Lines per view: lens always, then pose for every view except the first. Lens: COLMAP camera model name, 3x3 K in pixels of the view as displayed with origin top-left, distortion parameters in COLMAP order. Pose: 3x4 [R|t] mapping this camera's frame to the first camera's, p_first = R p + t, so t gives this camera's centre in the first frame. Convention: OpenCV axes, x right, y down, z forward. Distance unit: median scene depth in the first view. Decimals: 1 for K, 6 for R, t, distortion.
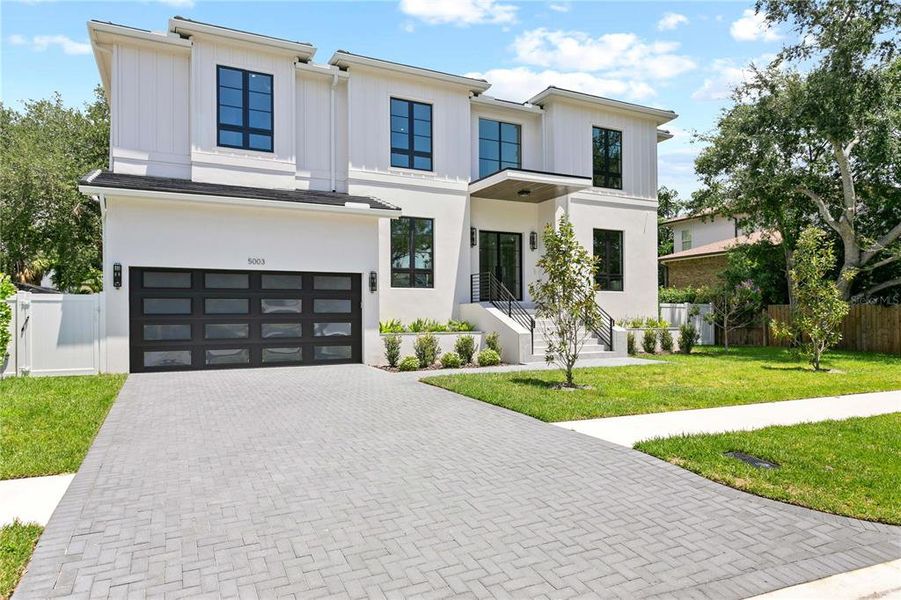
lens RADIAL K [[541.6, 0, 430.0], [0, 541.6, 314.4], [0, 0, 1]] dist [-0.008789, 0.011587]
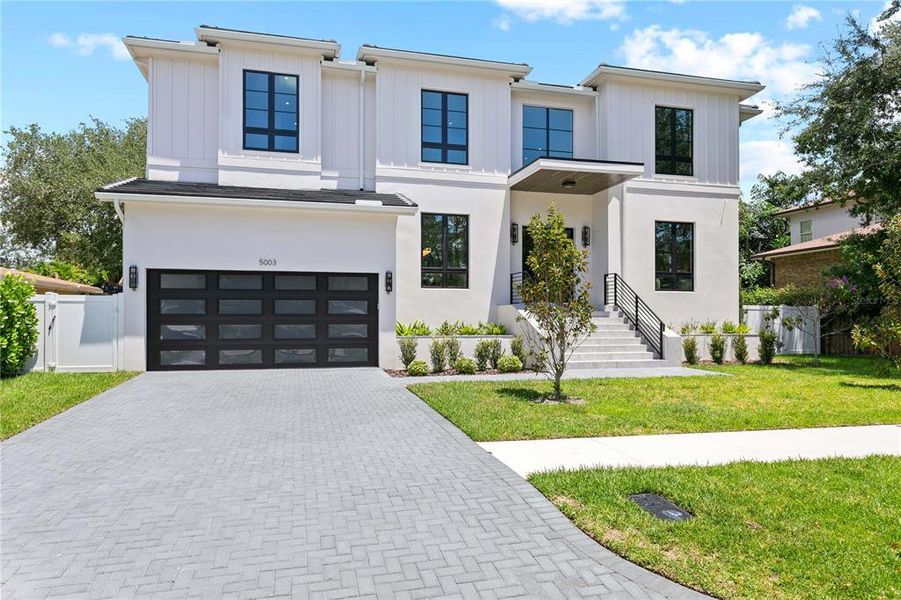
lens RADIAL K [[548.5, 0, 433.2], [0, 548.5, 314.5], [0, 0, 1]] dist [-0.000589, -0.000549]
pose [[0.980748, 0.005470, -0.195201, 0.155985], [-0.006063, 0.999979, -0.002440, -0.000731], [0.195183, 0.003577, 0.980760, 0.059335]]
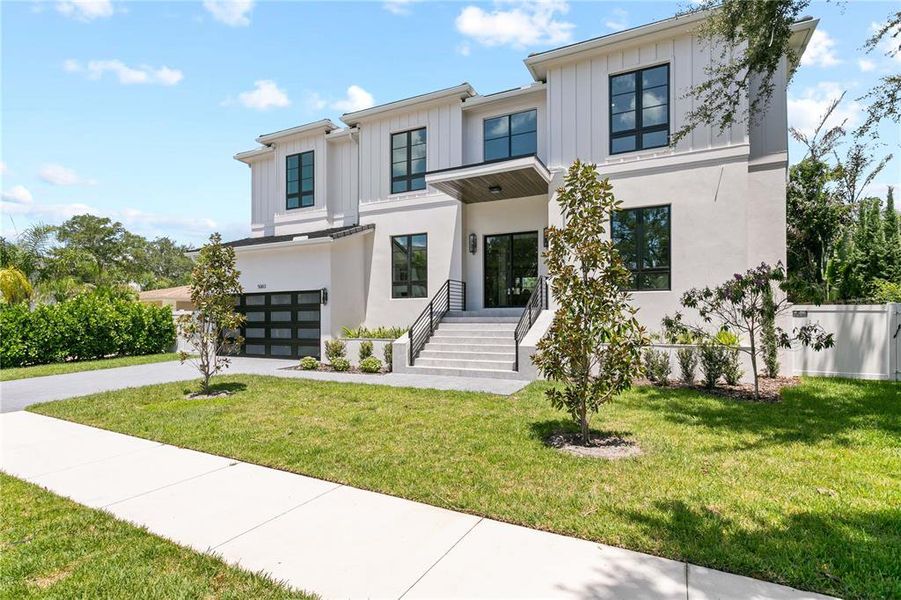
lens RADIAL K [[460.1, 0, 443.6], [0, 460.1, 318.8], [0, 0, 1]] dist [-0.004312, 0.000903]
pose [[0.617479, 0.000788, -0.786587, 0.865081], [0.001039, 0.999998, 0.001818, -0.010223], [0.786587, -0.001940, 0.617477, 0.541017]]
